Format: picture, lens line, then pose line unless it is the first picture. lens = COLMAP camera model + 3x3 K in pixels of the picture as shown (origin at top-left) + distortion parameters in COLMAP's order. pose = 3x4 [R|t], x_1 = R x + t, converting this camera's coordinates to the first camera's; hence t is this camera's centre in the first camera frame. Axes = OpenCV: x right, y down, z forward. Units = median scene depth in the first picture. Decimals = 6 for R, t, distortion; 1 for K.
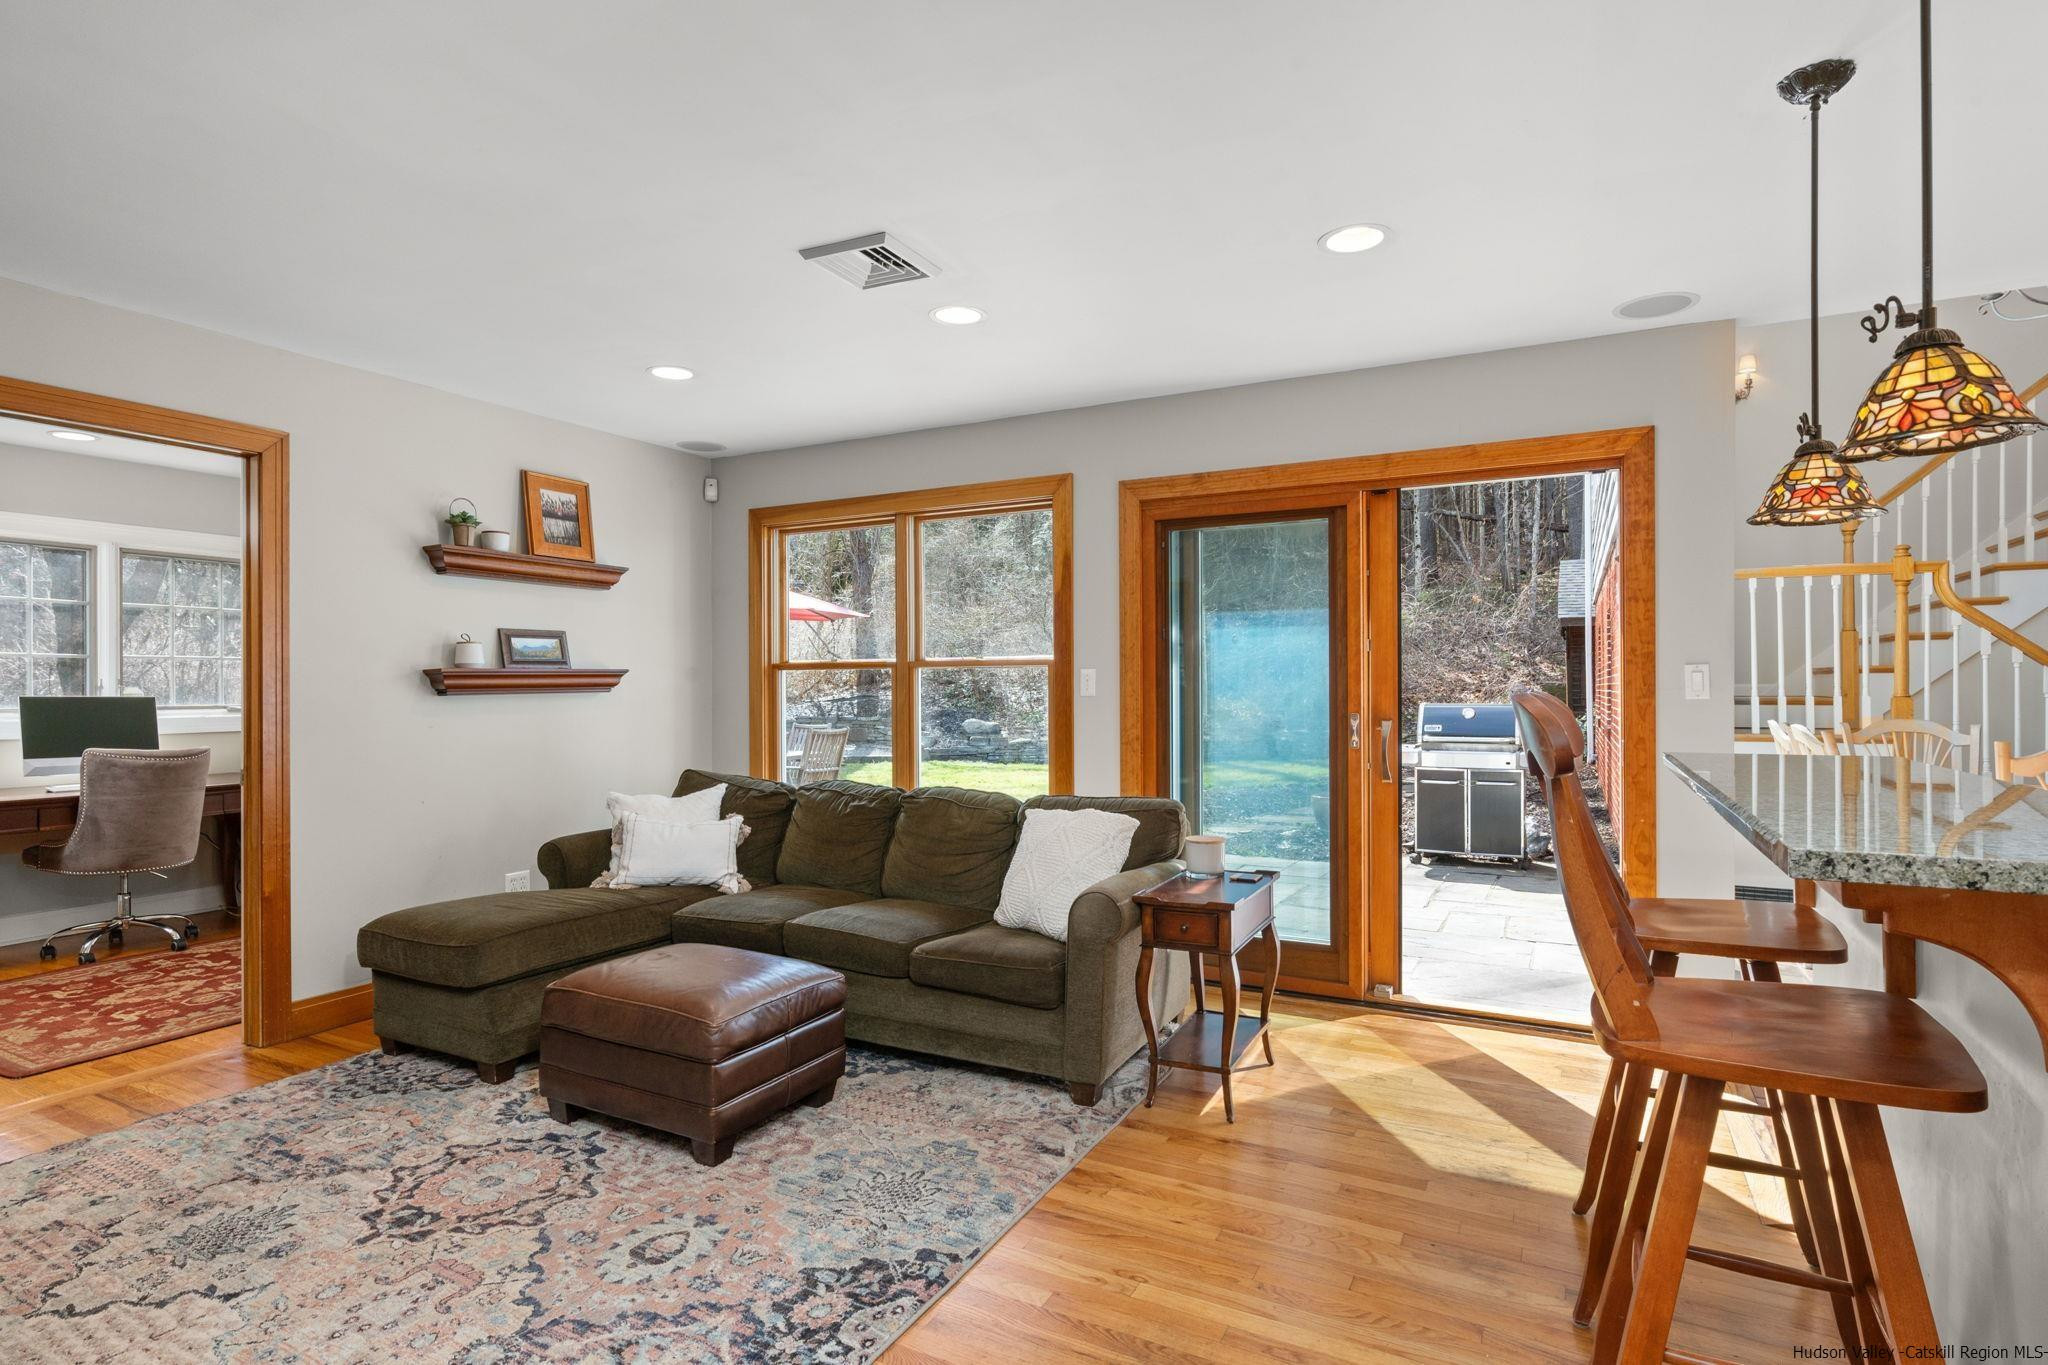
lens RADIAL K [[1062.0, 0, 1028.3], [0, 1062.0, 677.0], [0, 0, 1]] dist [-0.001458, 0.002369]
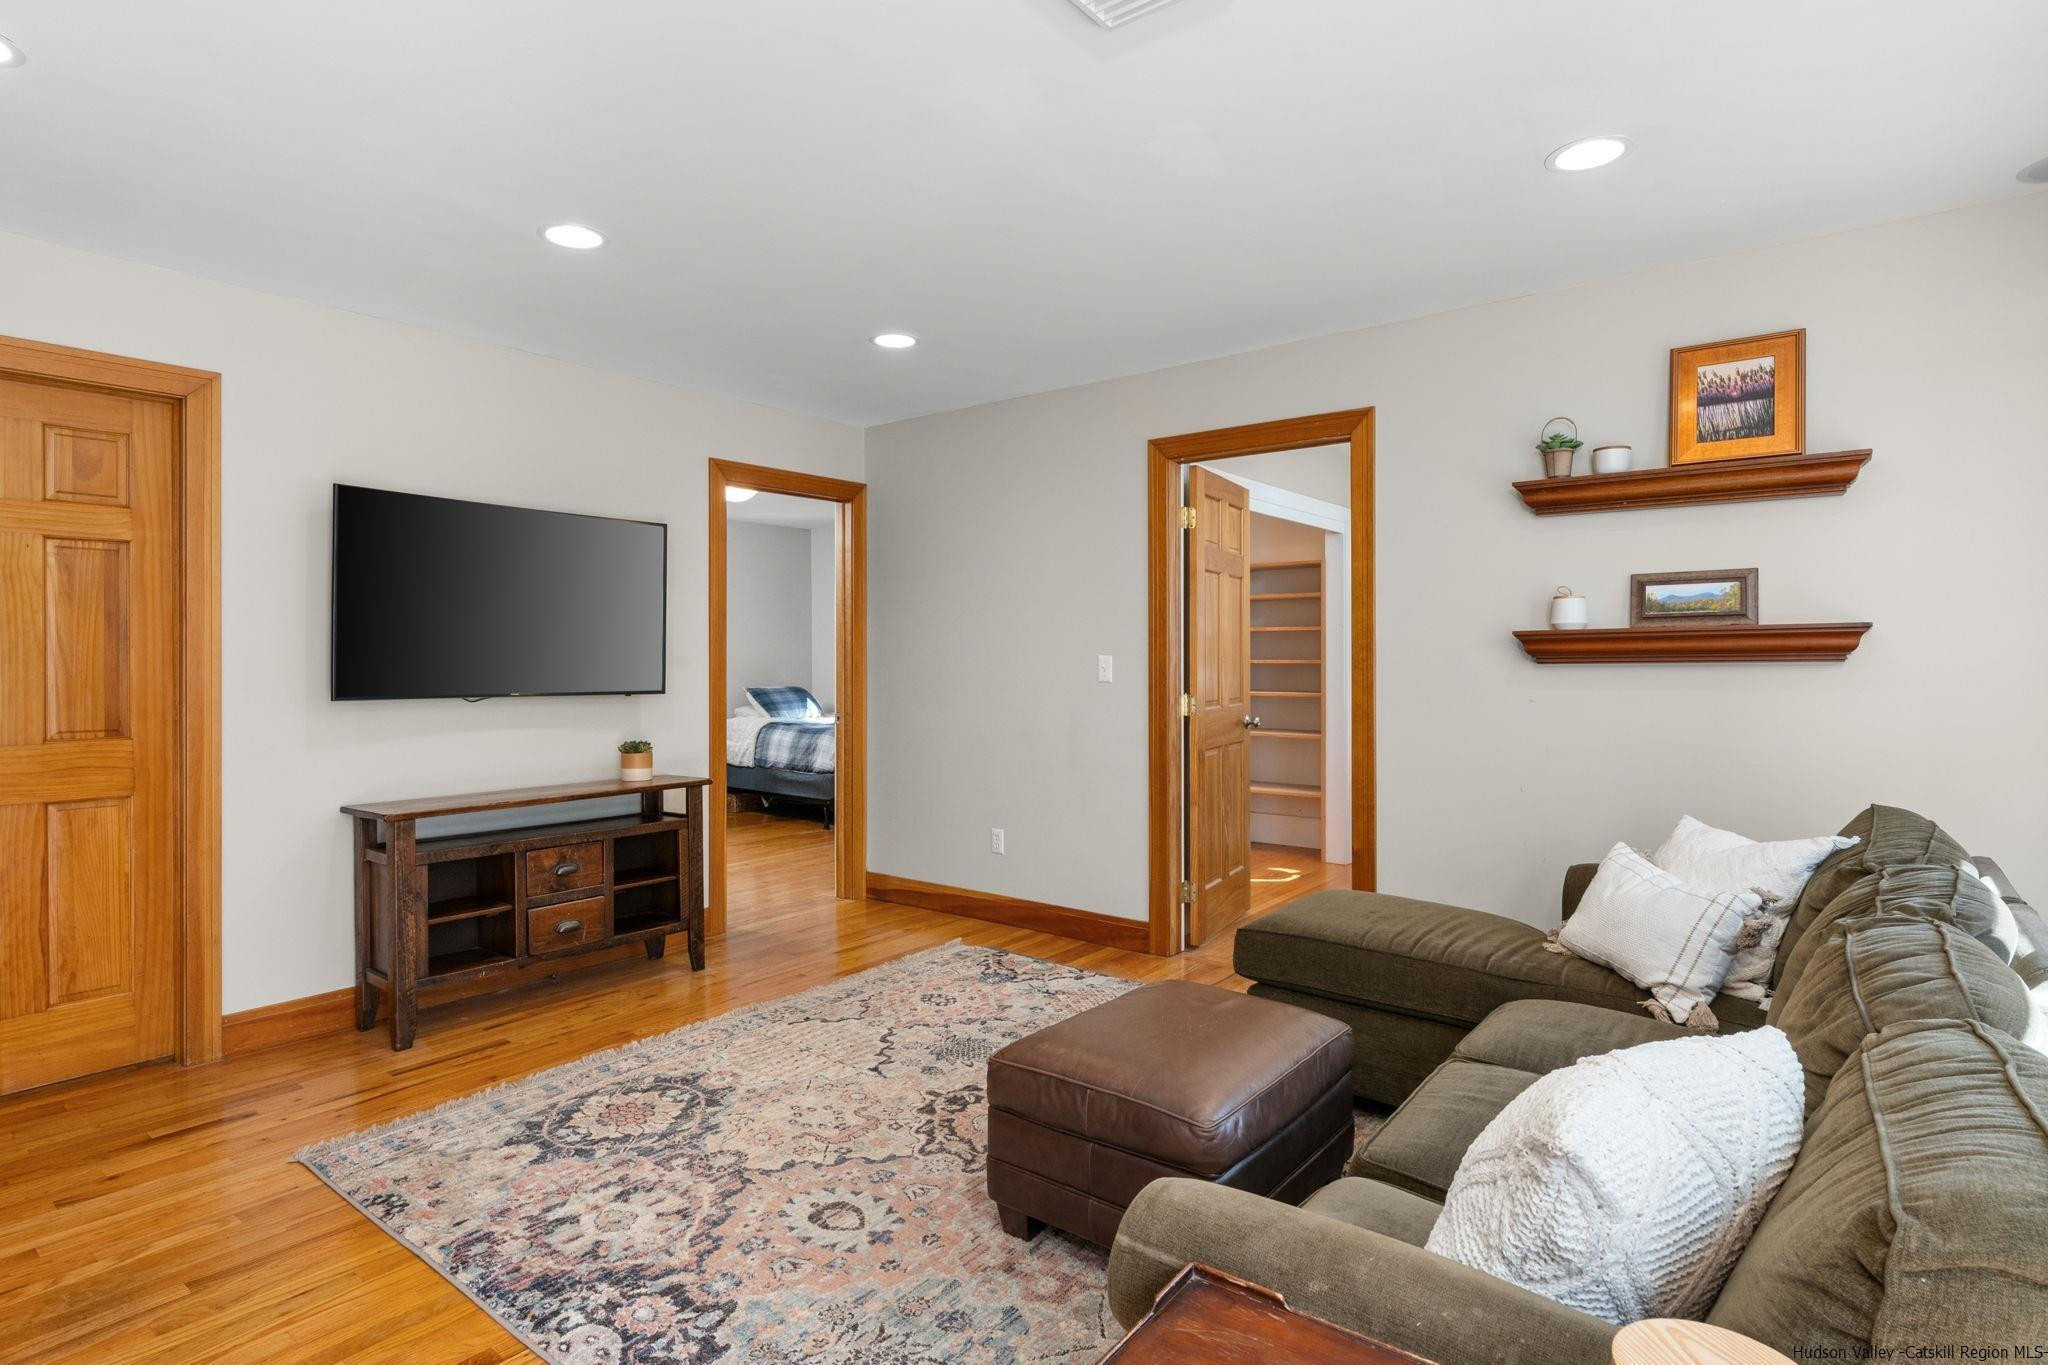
lens RADIAL K [[1062.0, 0, 1001.7], [0, 1062.0, 648.7], [0, 0, 1]] dist [-0.001458, 0.002369]
pose [[-0.196406, -0.003231, -0.980517, 0.482920], [0.011364, 0.999920, -0.005571, 0.008255], [0.980457, -0.012237, -0.196353, 1.079179]]
